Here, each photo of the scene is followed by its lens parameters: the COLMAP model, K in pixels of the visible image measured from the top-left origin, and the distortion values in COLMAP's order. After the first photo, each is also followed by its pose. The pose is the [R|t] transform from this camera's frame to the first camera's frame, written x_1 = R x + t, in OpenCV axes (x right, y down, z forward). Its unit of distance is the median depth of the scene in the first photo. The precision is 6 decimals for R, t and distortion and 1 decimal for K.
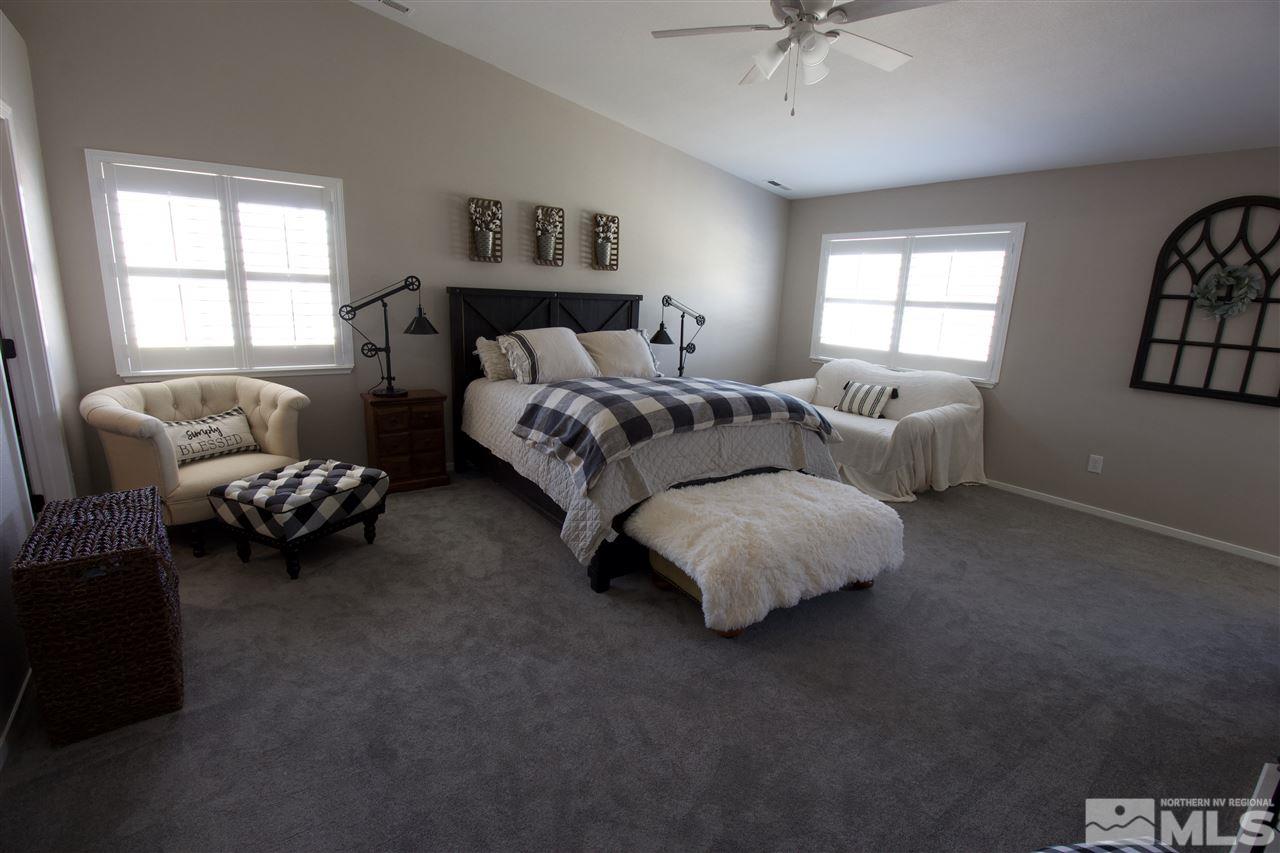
lens RADIAL K [[602.9, 0, 636.5], [0, 602.9, 424.7], [0, 0, 1]] dist [-0.010182, -0.000906]
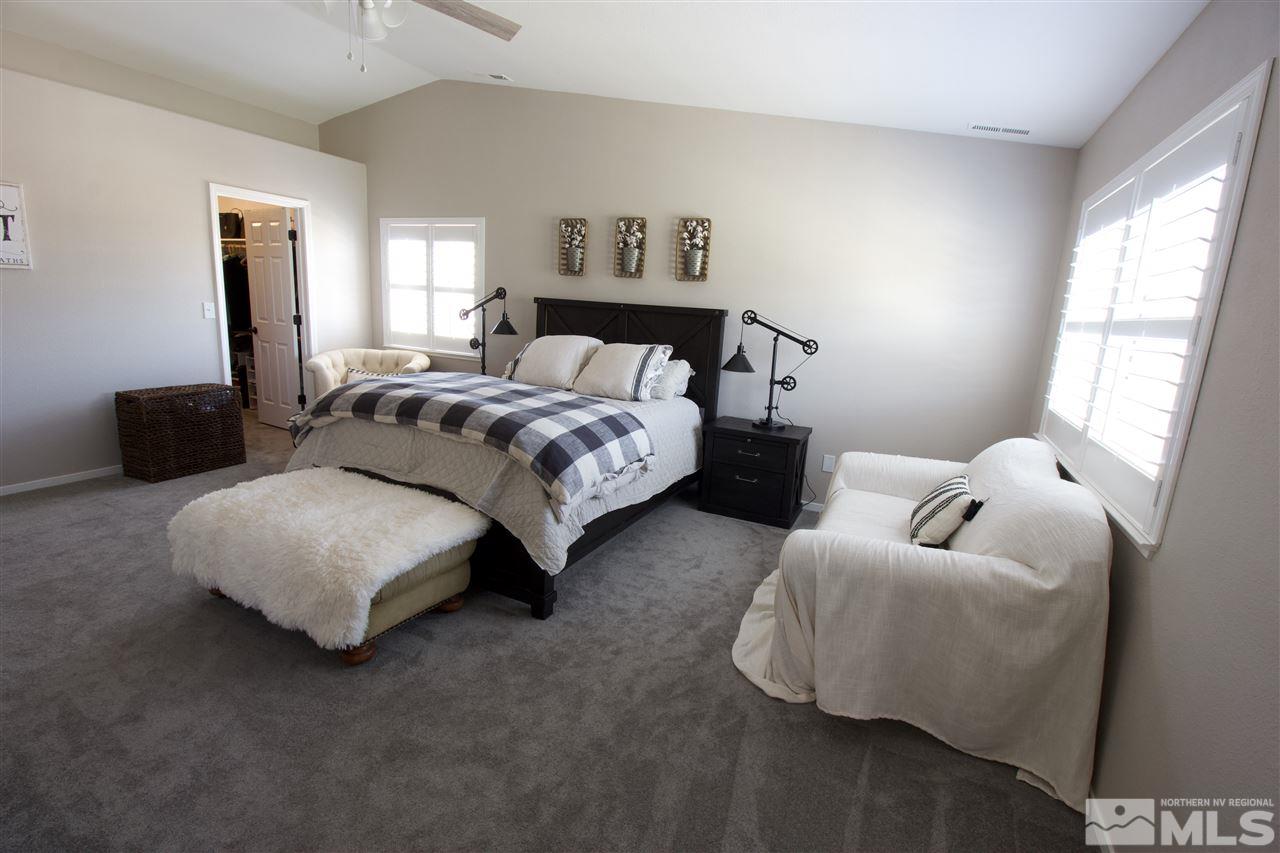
lens RADIAL K [[602.9, 0, 639.1], [0, 602.9, 426.6], [0, 0, 1]] dist [-0.010182, -0.000906]
pose [[0.484941, 0.163137, -0.859196, 0.792933], [-0.227039, 0.972248, 0.056459, -0.093580], [0.844562, 0.167692, 0.508522, 0.595144]]
